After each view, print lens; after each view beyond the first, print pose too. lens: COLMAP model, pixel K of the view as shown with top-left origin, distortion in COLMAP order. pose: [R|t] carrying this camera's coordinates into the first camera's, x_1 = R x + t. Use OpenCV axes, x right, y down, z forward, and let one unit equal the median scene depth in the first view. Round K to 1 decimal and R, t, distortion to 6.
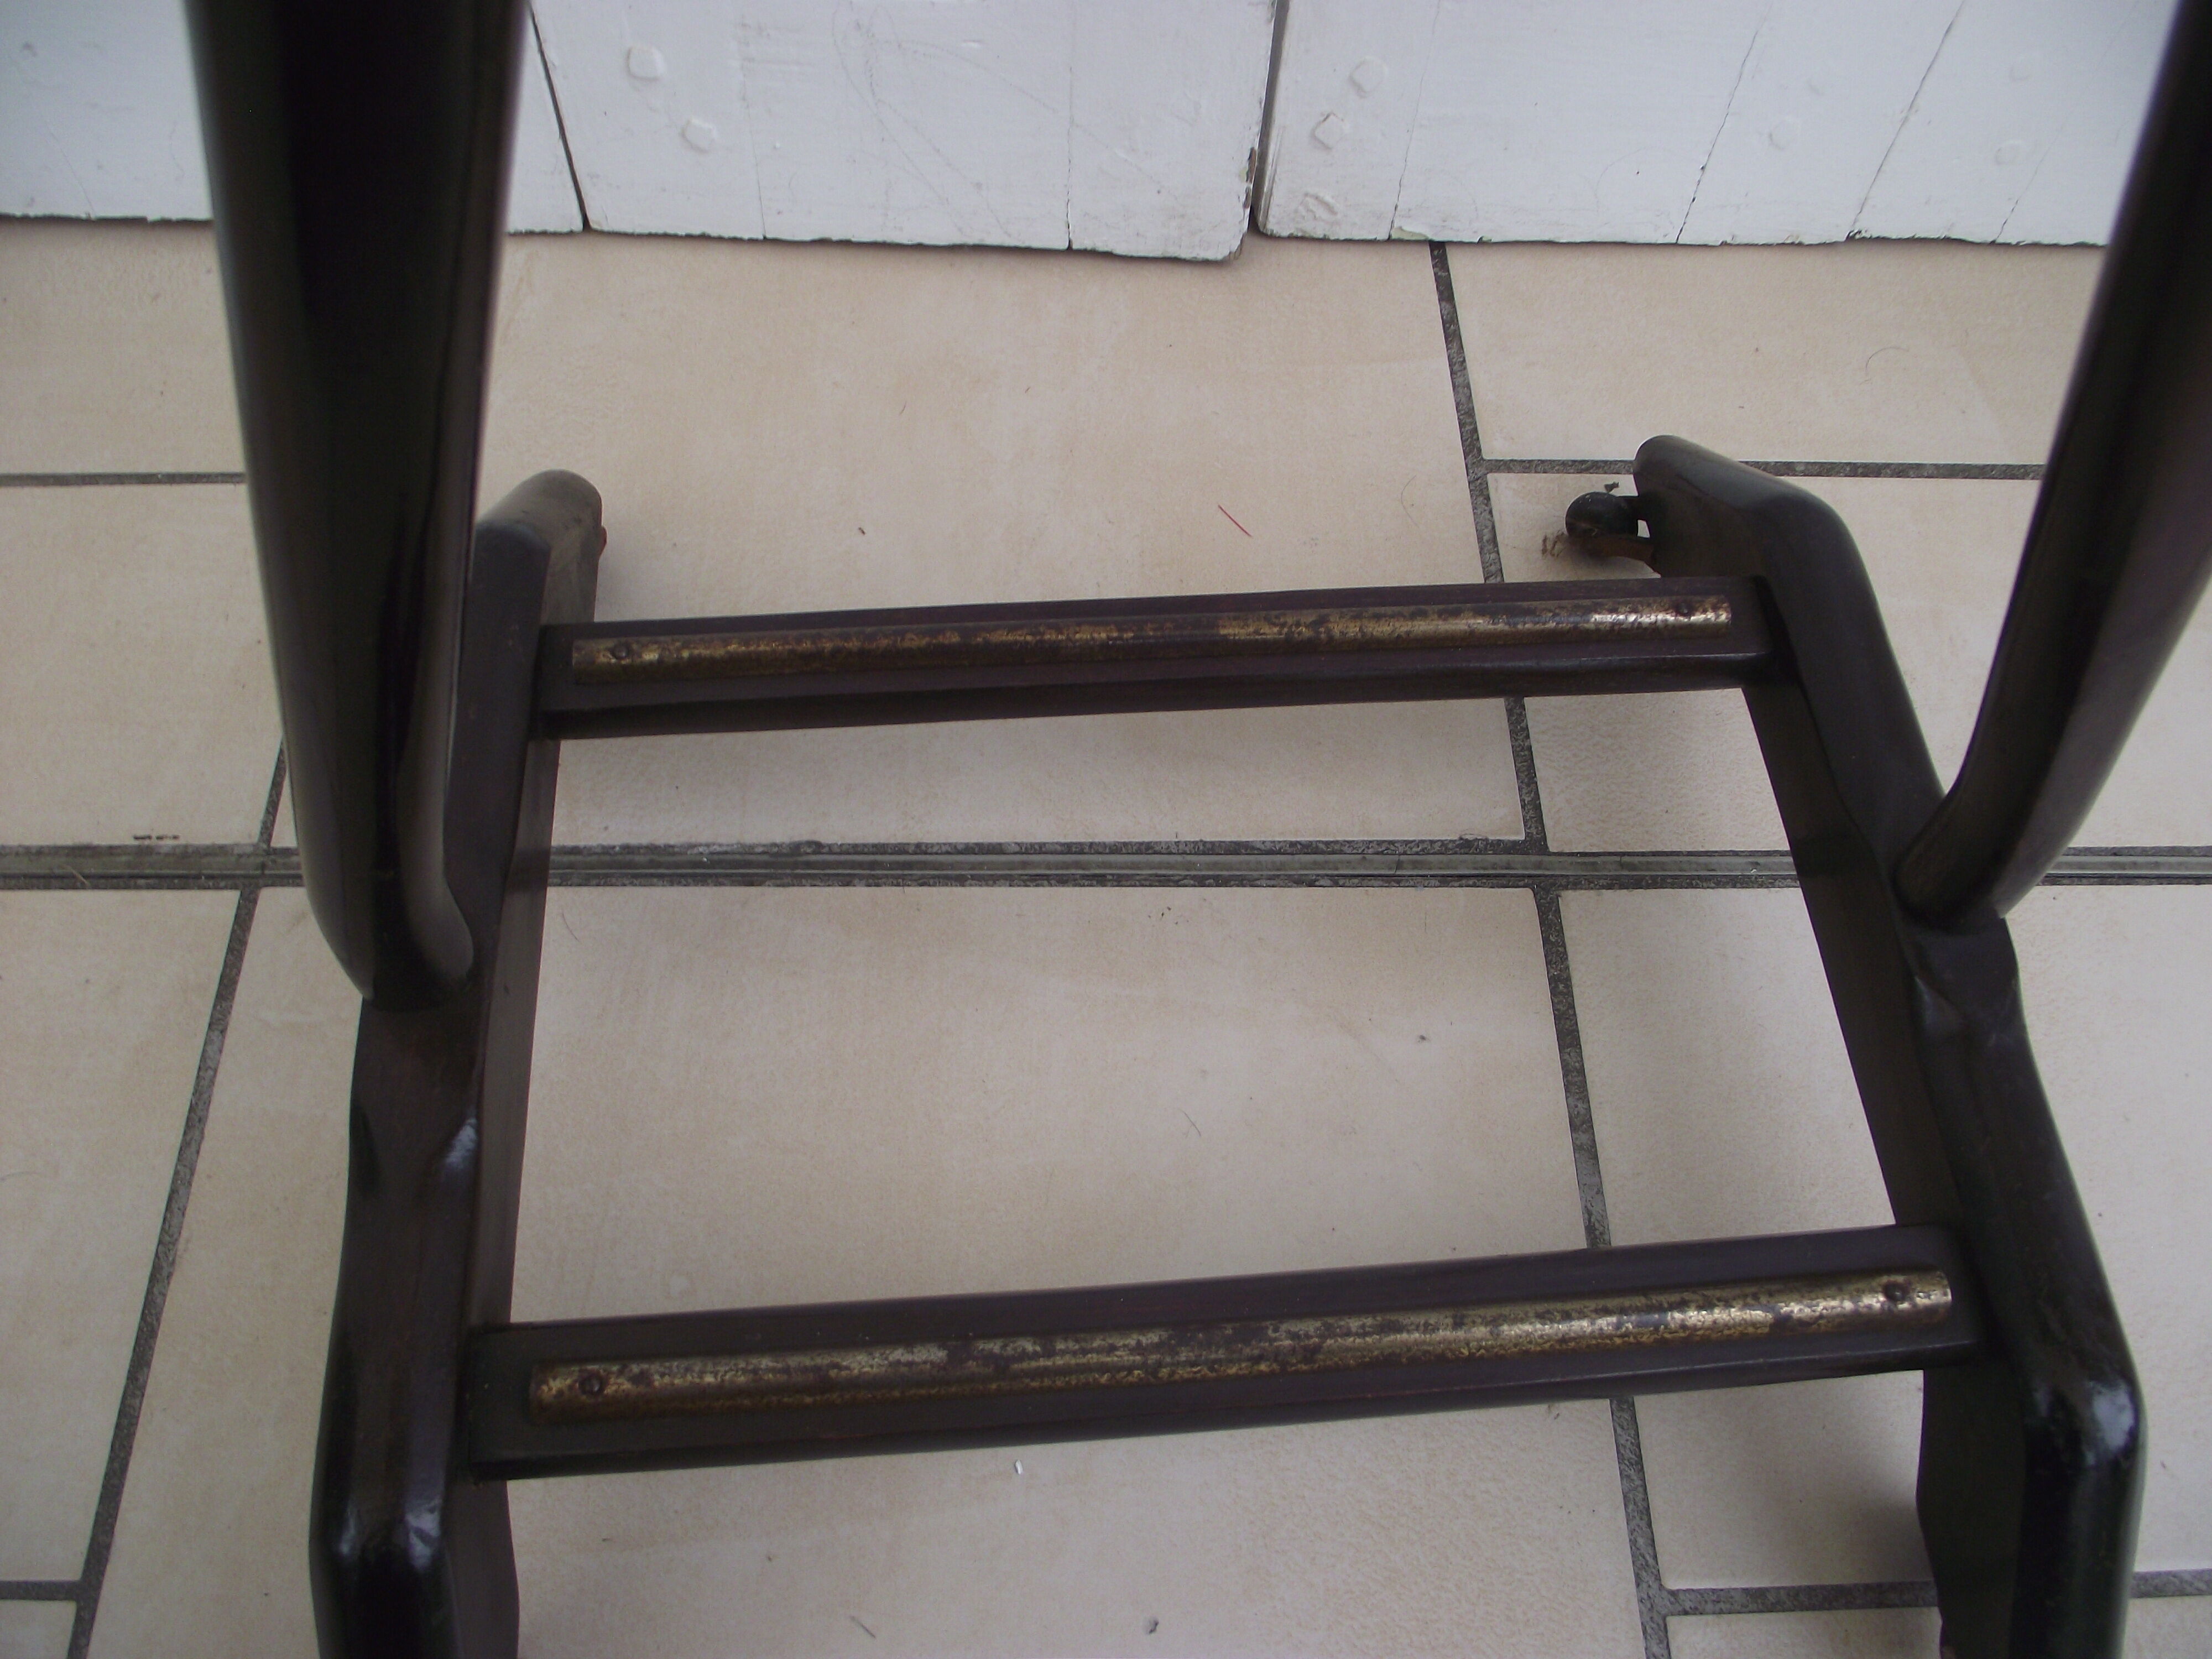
lens RADIAL K [[1754.8, 0, 1105.6], [0, 1754.8, 791.2], [0, 0, 1]] dist [-0.072773, 0.038396]
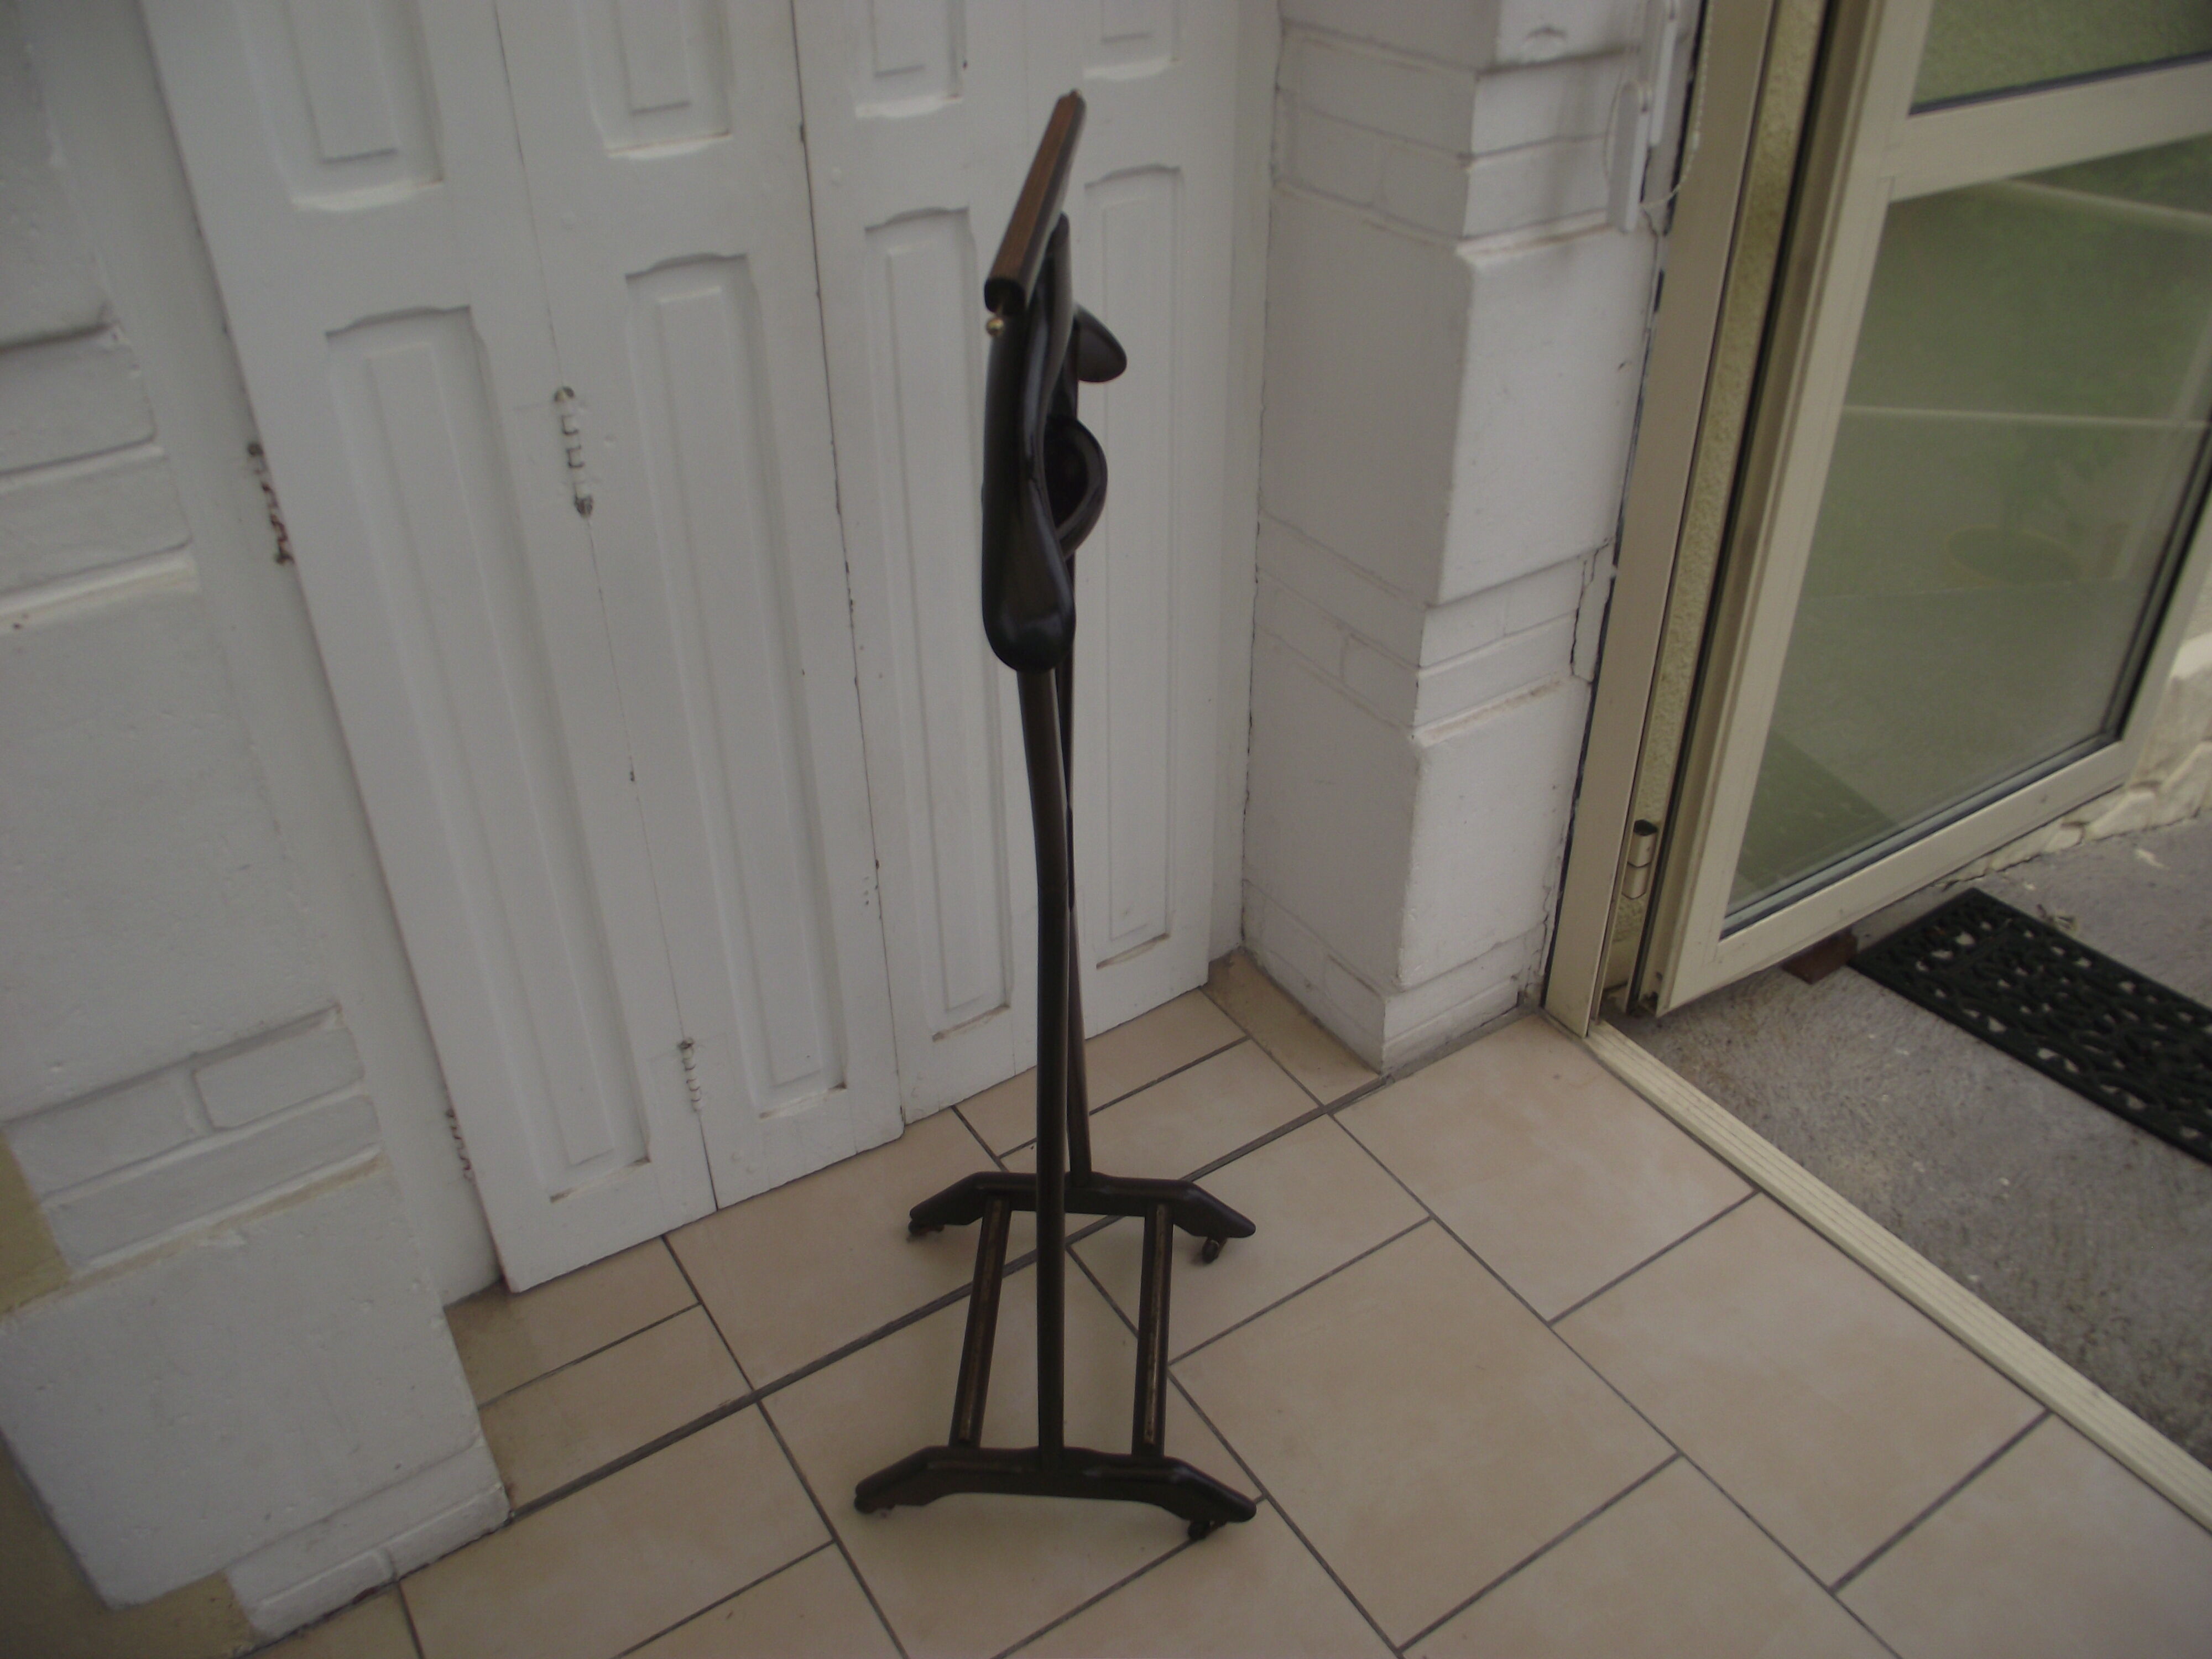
lens RADIAL K [[1788.1, 0, 1116.6], [0, 1788.1, 714.0], [0, 0, 1]] dist [-0.082552, 0.040830]
pose [[0.846307, -0.320118, 0.425781, -0.930777], [0.481223, 0.802220, -0.353367, 0.540238], [-0.228451, 0.503953, 0.832972, -2.822614]]
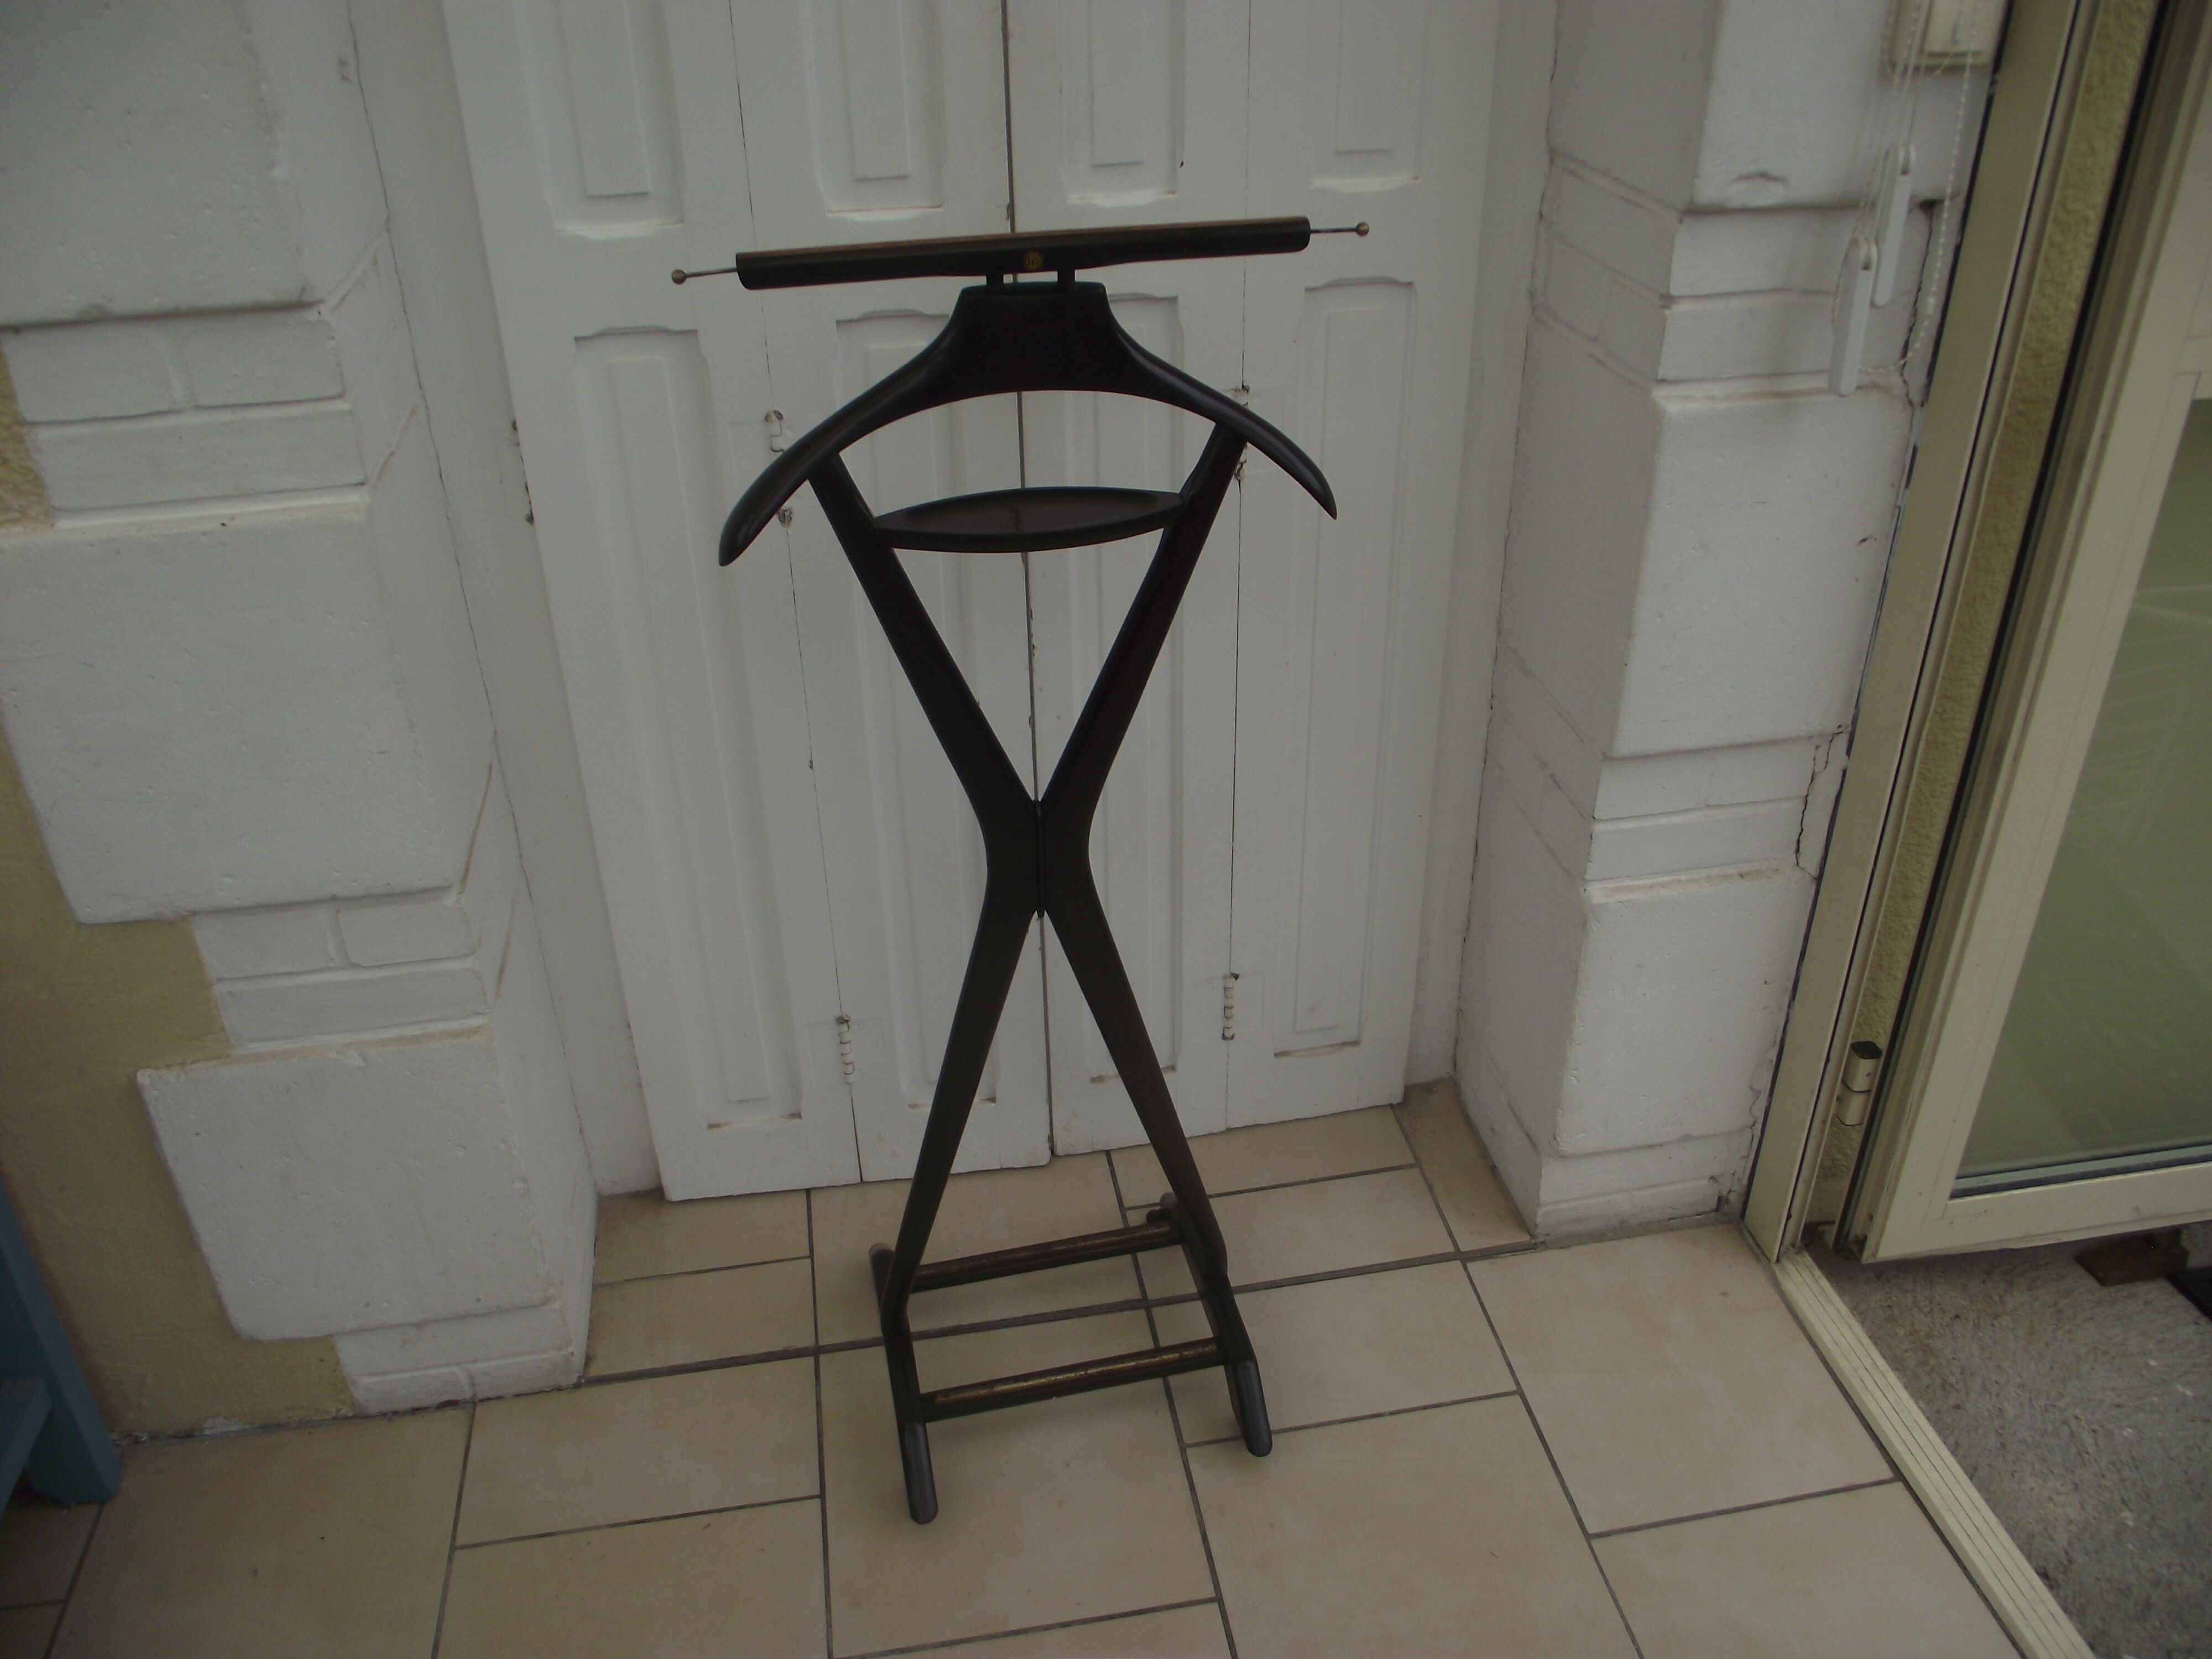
lens RADIAL K [[1788.1, 0, 1116.6], [0, 1788.1, 714.0], [0, 0, 1]] dist [-0.082552, 0.040830]
pose [[0.986606, -0.122705, 0.107480, -0.077532], [0.160799, 0.842379, -0.514336, 0.953600], [-0.027427, 0.524730, 0.850827, -3.030627]]
